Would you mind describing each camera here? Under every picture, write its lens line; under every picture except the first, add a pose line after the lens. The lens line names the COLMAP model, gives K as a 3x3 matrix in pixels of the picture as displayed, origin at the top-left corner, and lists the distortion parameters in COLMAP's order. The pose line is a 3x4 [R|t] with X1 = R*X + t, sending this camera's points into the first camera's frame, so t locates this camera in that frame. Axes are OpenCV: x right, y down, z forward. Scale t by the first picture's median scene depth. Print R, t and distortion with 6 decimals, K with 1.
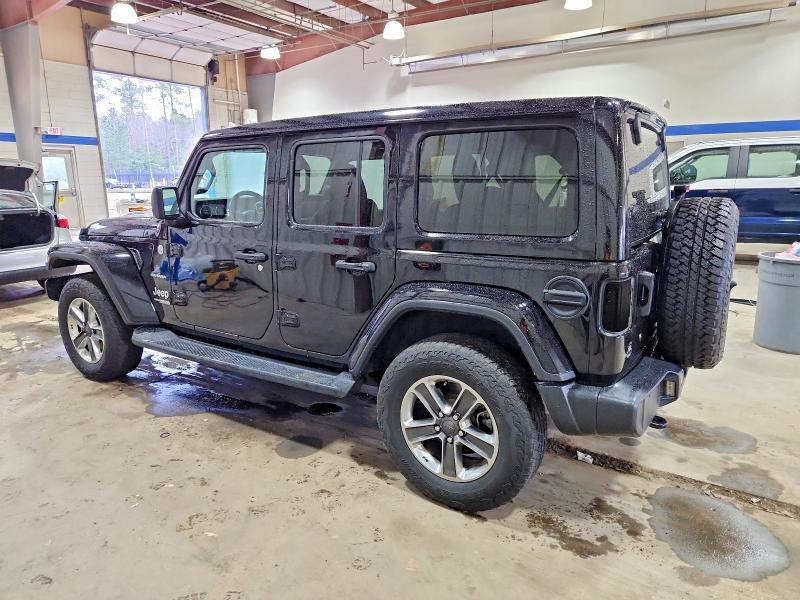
lens RADIAL K [[550.0, 0, 400.0], [0, 550.0, 300.0], [0, 0, 1]] dist [0.006482, 0.000548]
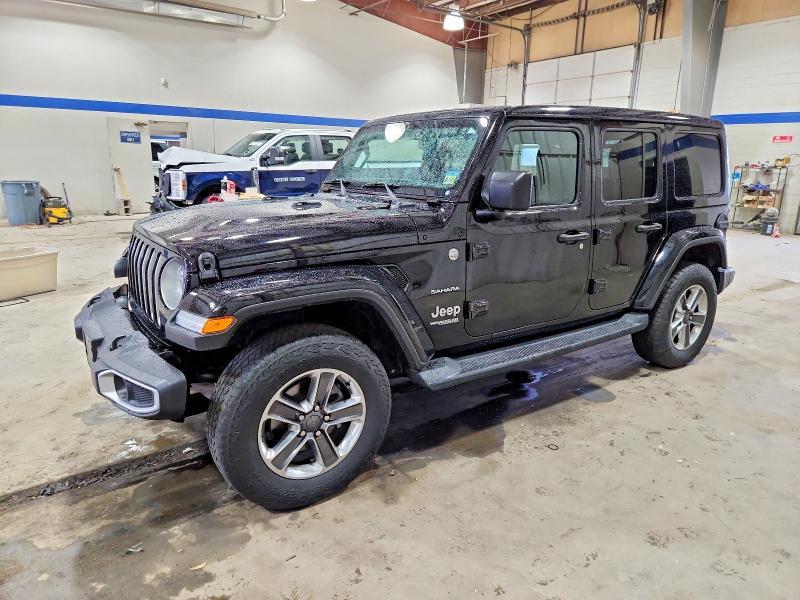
lens RADIAL K [[550.0, 0, 400.0], [0, 550.0, 300.0], [0, 0, 1]] dist [0.006482, 0.000548]
pose [[0.368428, -0.219095, 0.903470, -1.247236], [0.179111, 0.970354, 0.162274, -0.178407], [-0.912239, 0.102035, 0.396748, 0.817092]]
